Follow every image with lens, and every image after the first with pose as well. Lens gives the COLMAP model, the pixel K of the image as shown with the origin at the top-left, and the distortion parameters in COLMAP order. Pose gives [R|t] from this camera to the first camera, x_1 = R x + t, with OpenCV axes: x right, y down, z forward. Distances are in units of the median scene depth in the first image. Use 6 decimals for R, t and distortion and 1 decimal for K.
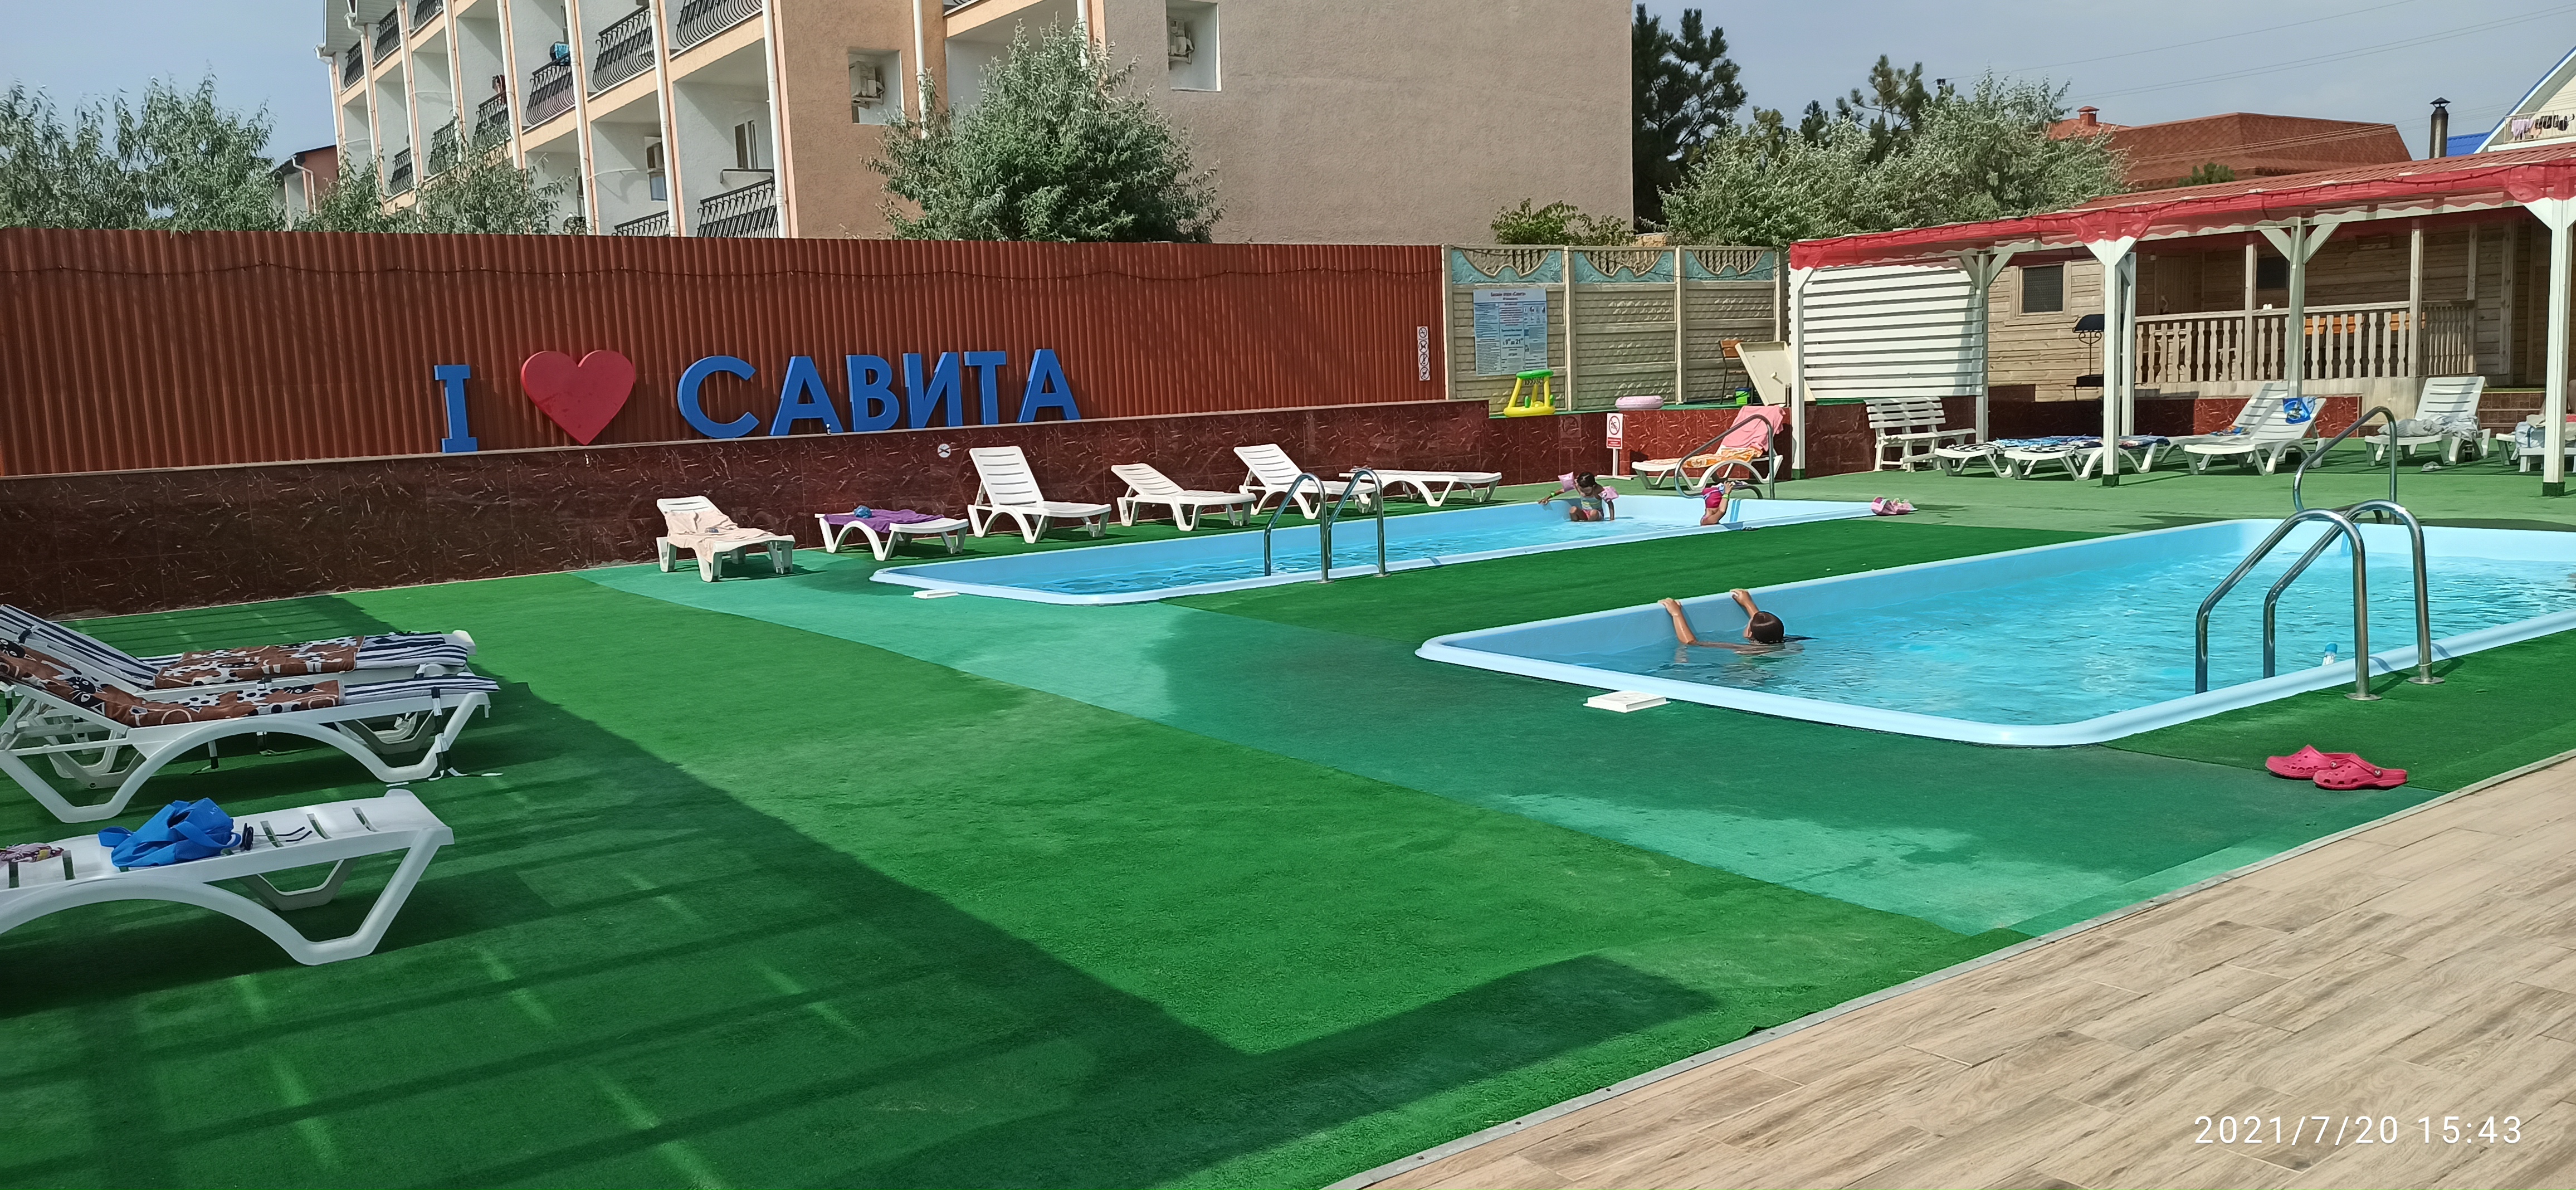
lens RADIAL K [[1802.7, 0, 1351.9], [0, 1802.7, 551.9], [0, 0, 1]] dist [0.078354, -0.083166]
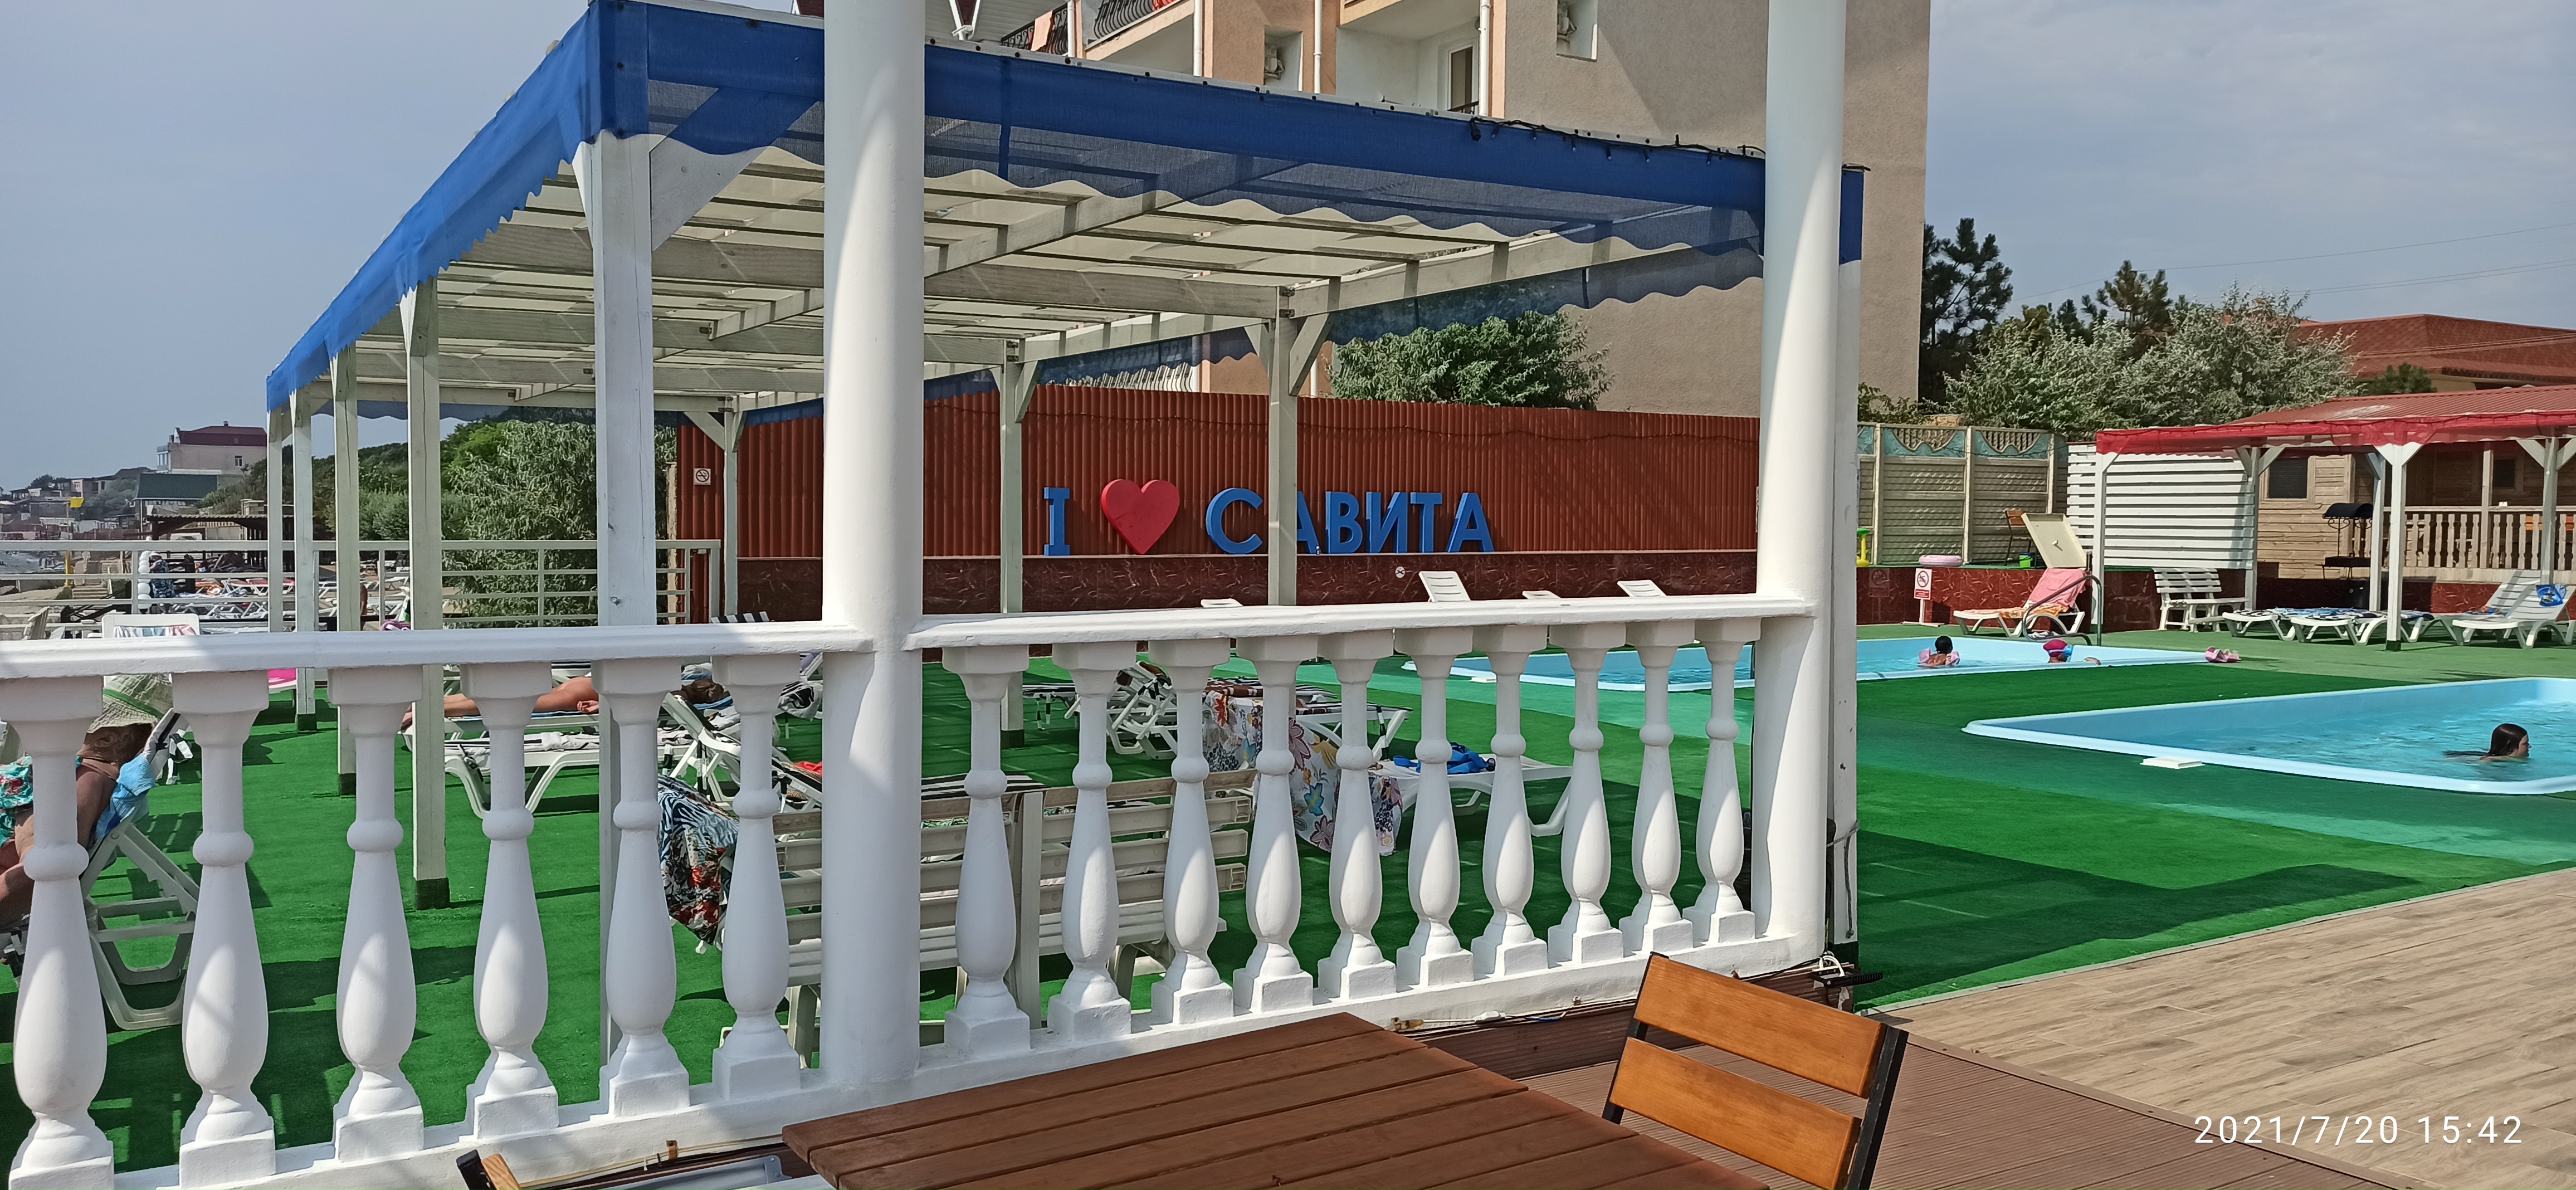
lens RADIAL K [[1971.4, 0, 1256.2], [0, 1971.4, 577.0], [0, 0, 1]] dist [0.126826, -0.121834]
pose [[0.998290, 0.048403, -0.032790, -0.238324], [-0.050501, 0.996508, -0.066498, 0.035060], [0.029456, 0.068040, 0.997248, -0.285973]]
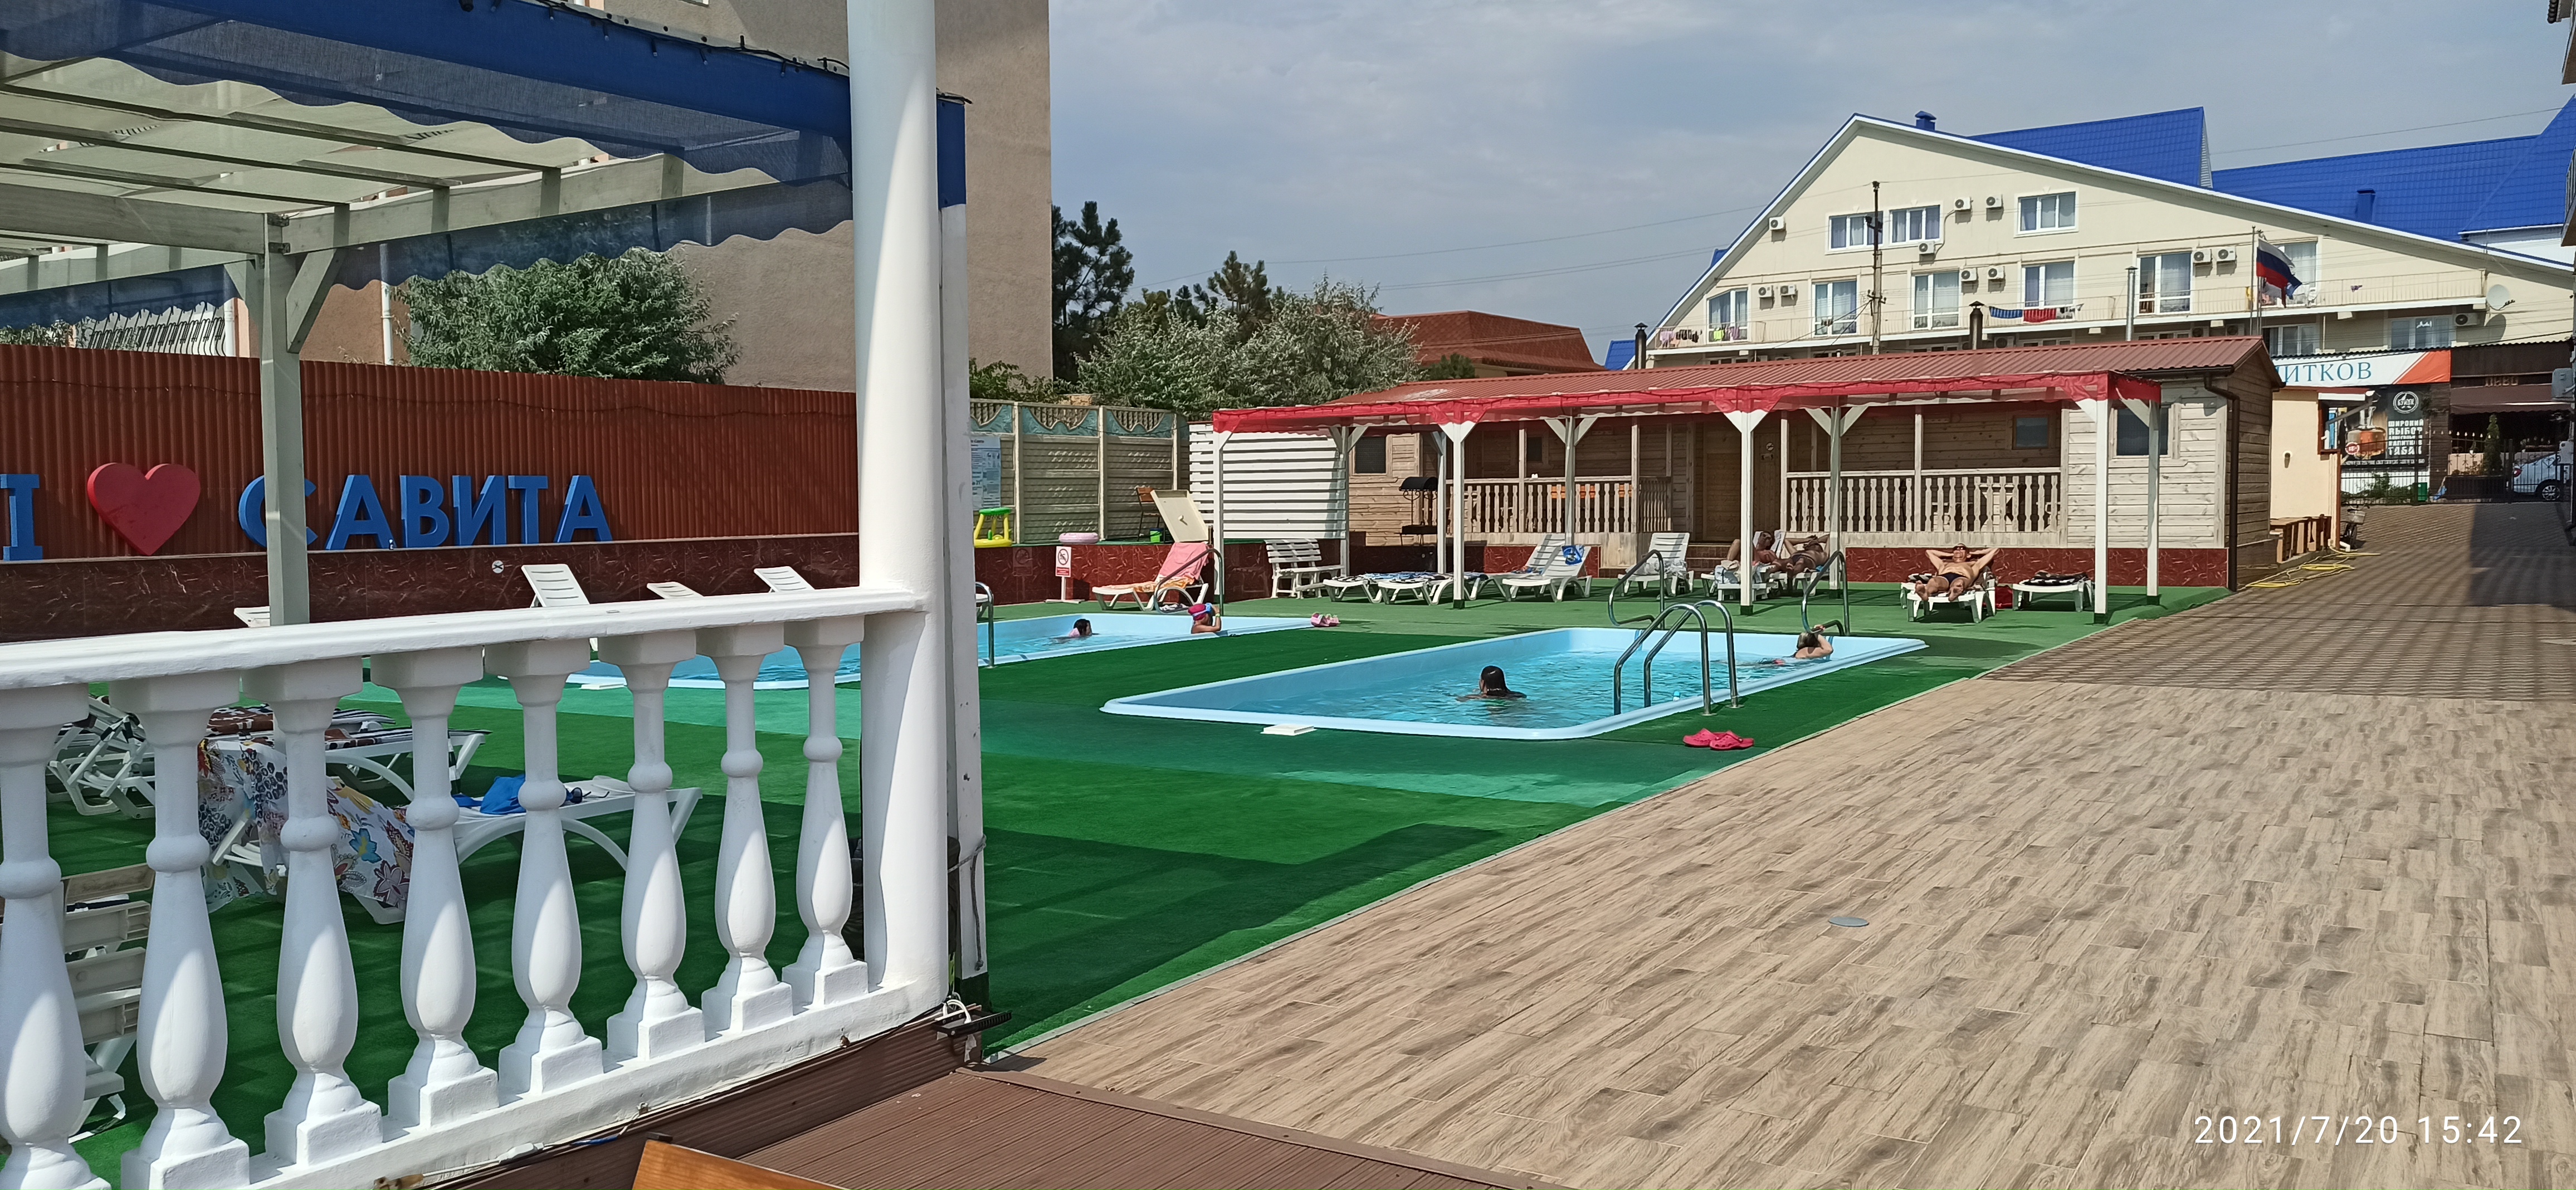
lens RADIAL K [[1971.4, 0, 1256.2], [0, 1971.4, 577.0], [0, 0, 1]] dist [0.126826, -0.121834]
pose [[0.927344, 0.014225, 0.373940, -0.215787], [0.011234, 0.997769, -0.065814, 0.028431], [-0.374042, 0.065233, 0.925115, -0.226029]]
